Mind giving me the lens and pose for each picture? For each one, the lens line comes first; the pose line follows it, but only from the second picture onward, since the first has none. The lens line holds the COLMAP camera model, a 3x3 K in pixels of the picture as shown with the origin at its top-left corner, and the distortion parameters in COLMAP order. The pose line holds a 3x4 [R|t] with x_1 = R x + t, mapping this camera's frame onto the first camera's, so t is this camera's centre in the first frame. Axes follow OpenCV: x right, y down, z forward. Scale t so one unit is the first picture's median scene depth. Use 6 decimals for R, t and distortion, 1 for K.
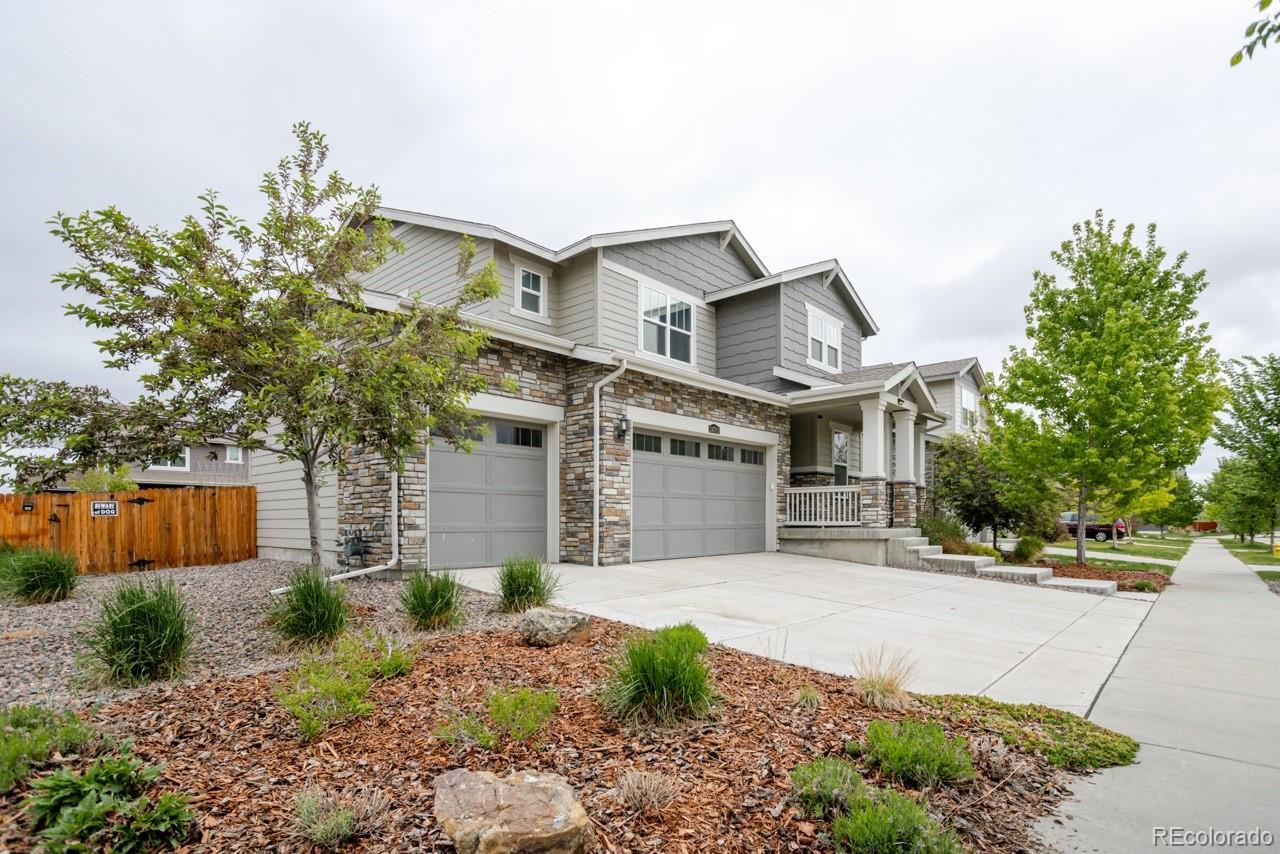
lens RADIAL K [[633.1, 0, 639.1], [0, 633.1, 452.1], [0, 0, 1]] dist [-0.001992, -0.000013]
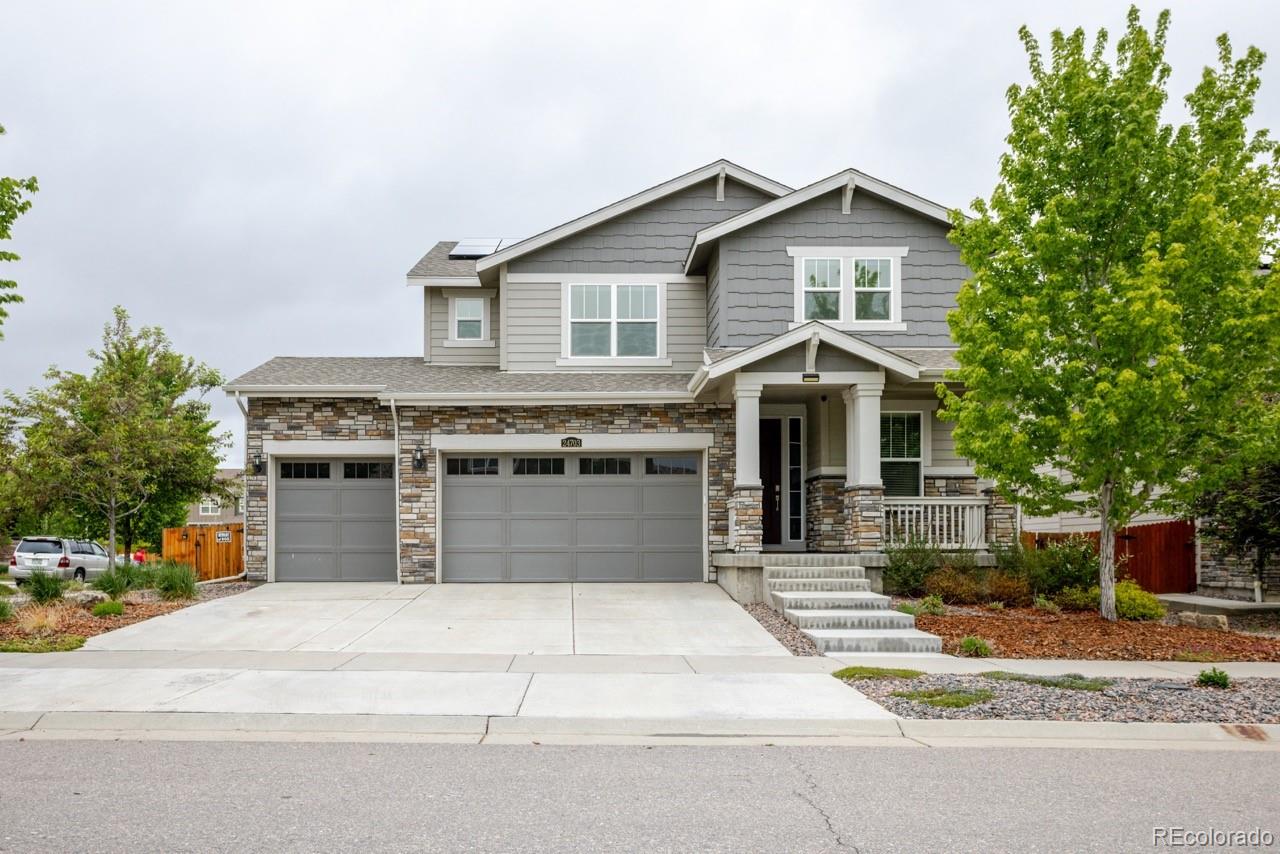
lens RADIAL K [[1064.4, 0, 640.0], [0, 1064.4, 427.0], [0, 0, 1]] dist [0.005839, 0.001921]
pose [[0.681440, -0.085411, -0.726873, 1.552170], [0.078780, 0.995957, -0.043174, 0.018412], [0.727622, -0.027843, 0.685414, 0.027865]]
